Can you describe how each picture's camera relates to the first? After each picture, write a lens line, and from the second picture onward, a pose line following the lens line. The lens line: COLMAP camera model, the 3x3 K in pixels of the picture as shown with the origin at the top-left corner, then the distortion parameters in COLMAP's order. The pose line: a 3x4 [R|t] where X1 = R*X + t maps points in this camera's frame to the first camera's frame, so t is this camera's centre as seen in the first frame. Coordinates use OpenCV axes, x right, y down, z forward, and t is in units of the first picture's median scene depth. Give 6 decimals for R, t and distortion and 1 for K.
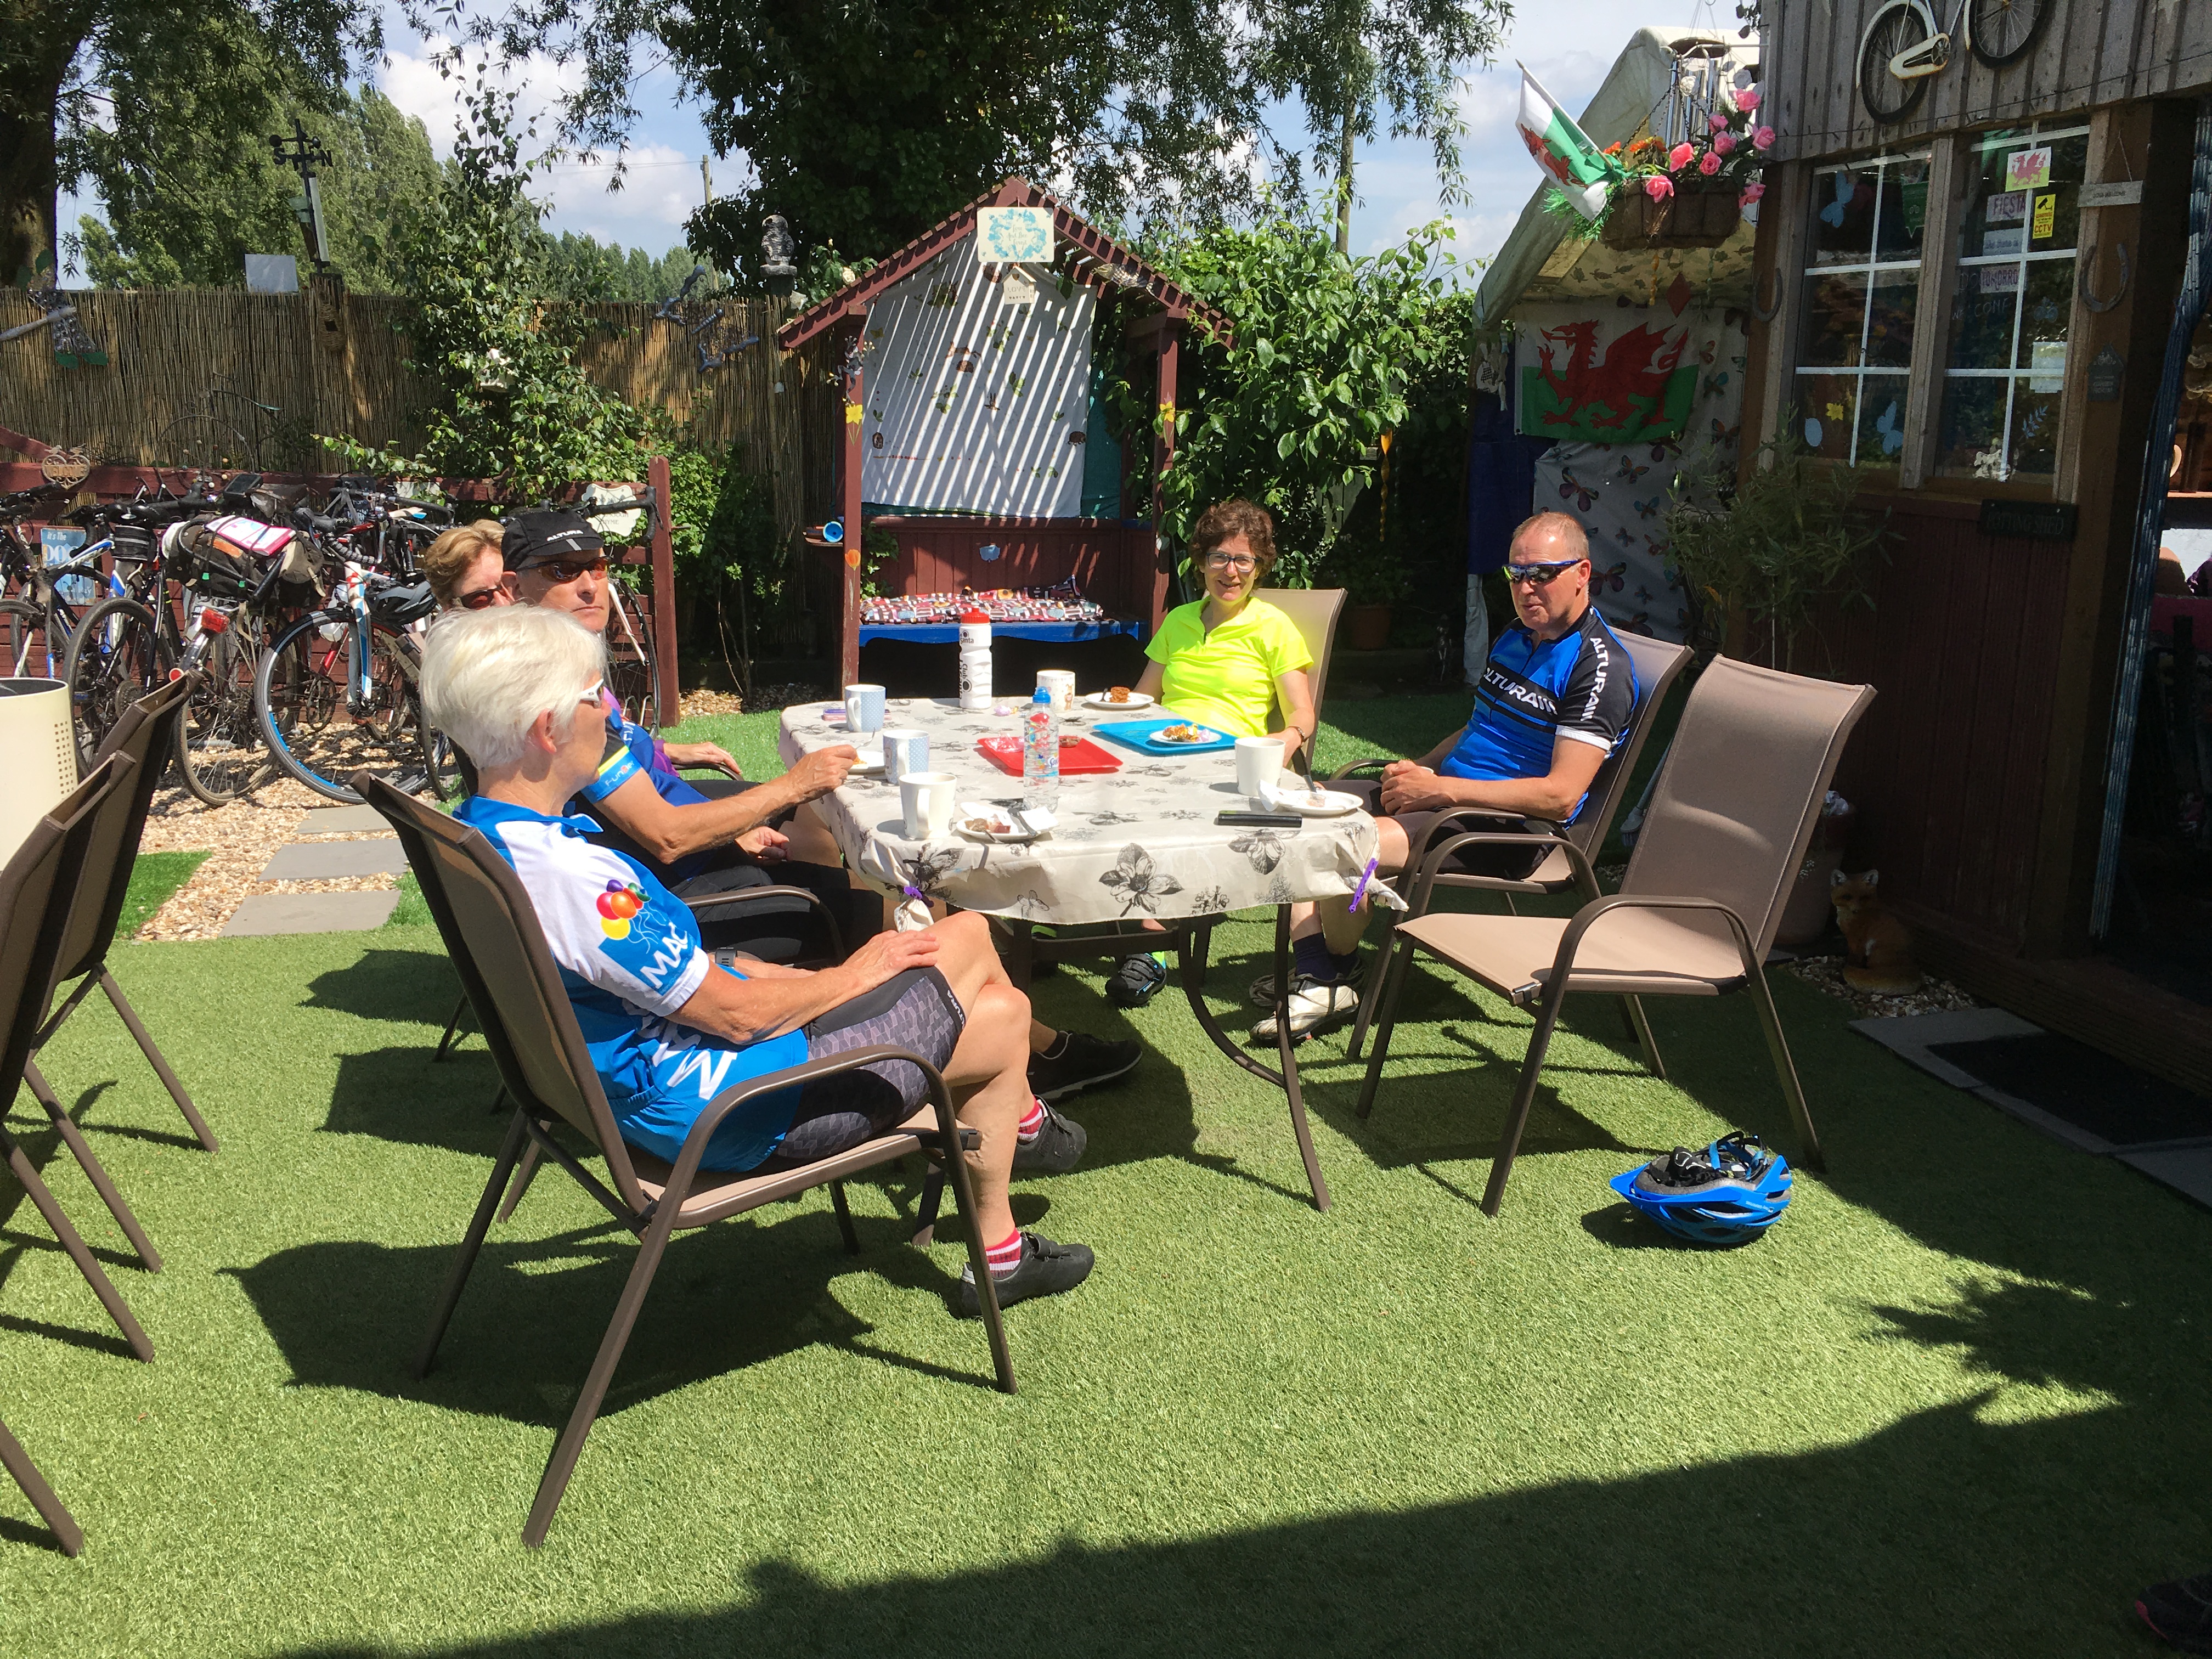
lens RADIAL K [[1922.3, 0, 1117.4], [0, 1922.3, 831.7], [0, 0, 1]] dist [0.088646, -0.124847]
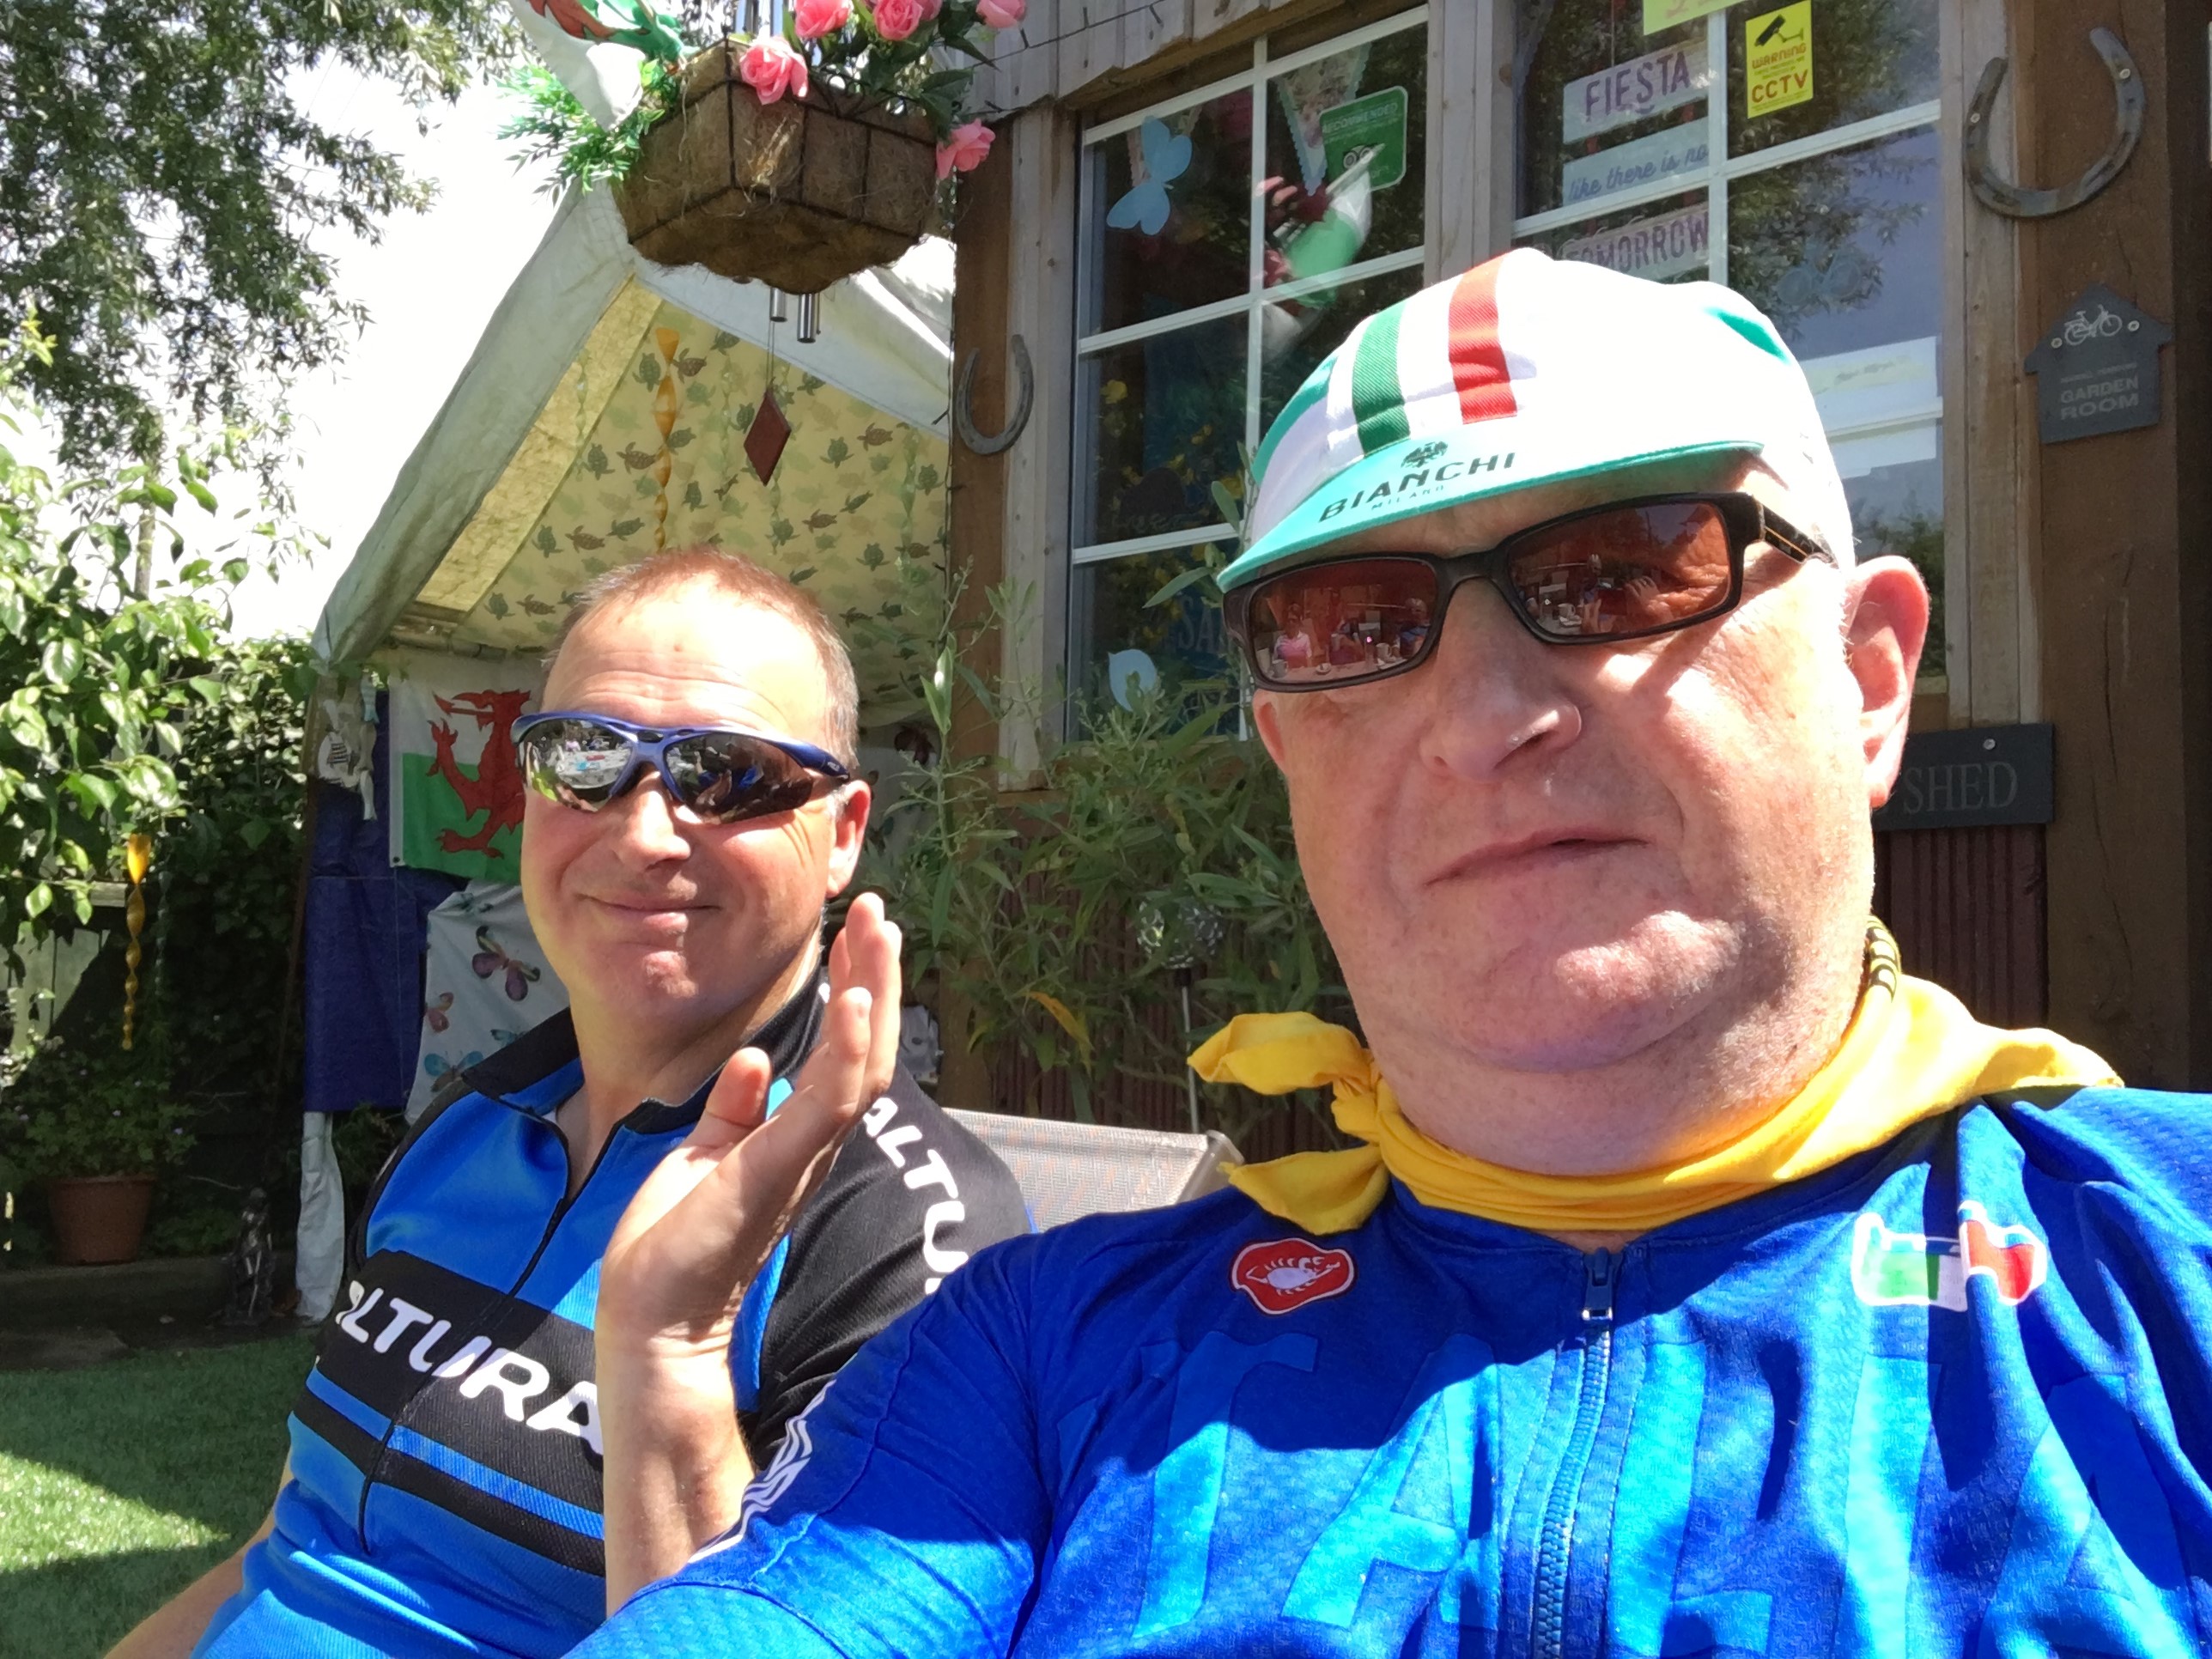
lens RADIAL K [[2062.2, 0, 1110.0], [0, 2062.2, 842.7], [0, 0, 1]] dist [-0.006252, 0.006955]
pose [[0.857232, 0.050294, 0.512468, 0.079408], [0.100471, 0.959755, -0.262253, -0.033953], [-0.505033, 0.276300, 0.817679, 0.413501]]
